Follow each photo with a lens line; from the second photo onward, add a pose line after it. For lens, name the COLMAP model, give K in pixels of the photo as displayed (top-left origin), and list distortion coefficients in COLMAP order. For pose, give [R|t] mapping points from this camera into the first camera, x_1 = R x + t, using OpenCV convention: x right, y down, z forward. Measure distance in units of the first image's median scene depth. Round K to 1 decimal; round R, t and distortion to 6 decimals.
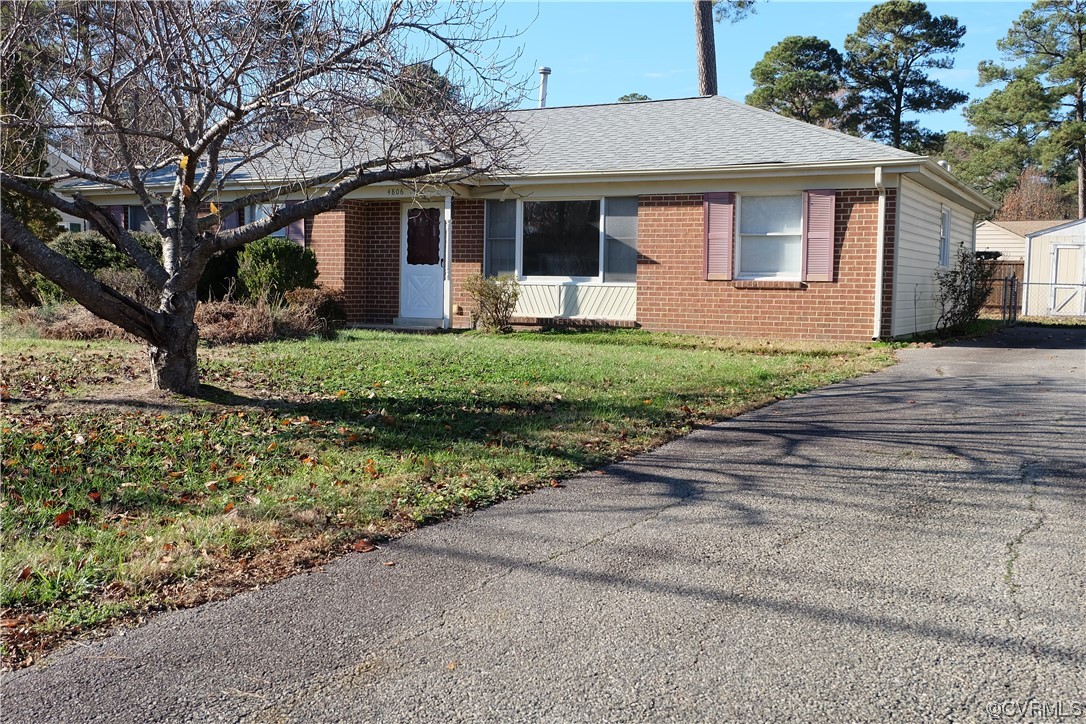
lens RADIAL K [[1080.3, 0, 541.9], [0, 1080.3, 362.9], [0, 0, 1]] dist [0.018749, 0.000000]
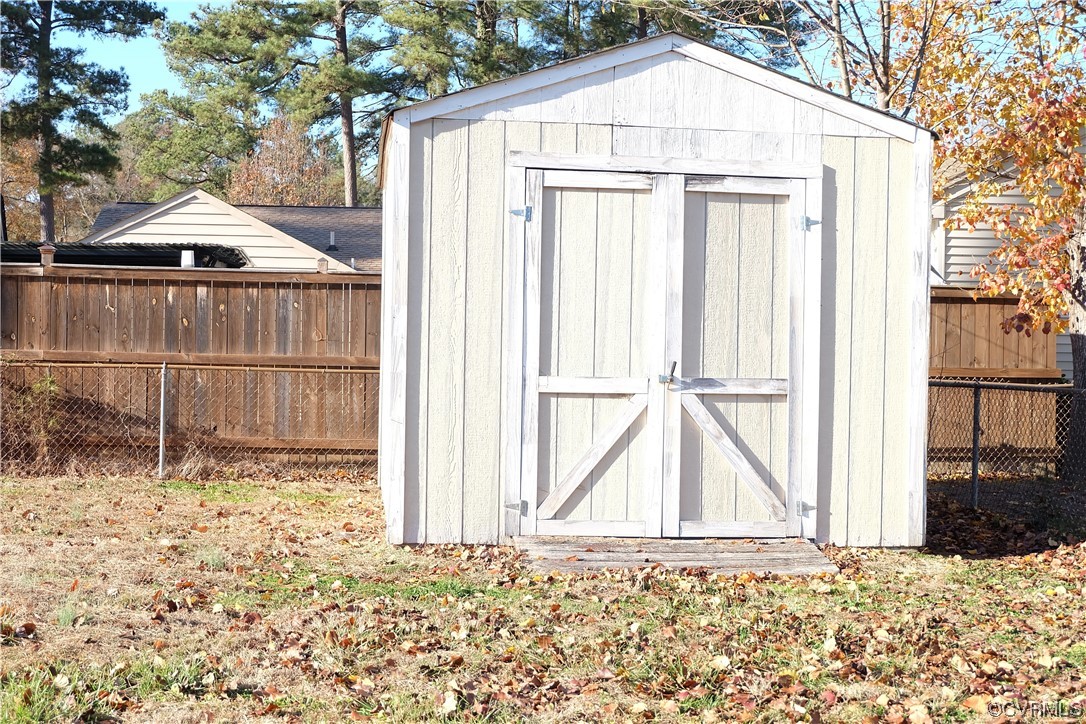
lens RADIAL K [[1533.0, 0, 543.0], [0, 1533.0, 362.0], [0, 0, 1]] dist [-0.010291, 0.000000]
pose [[0.821610, 0.002512, 0.570044, 0.092835], [0.028932, 0.998518, -0.046100, -0.017461], [-0.569315, 0.054369, 0.820320, 0.224115]]
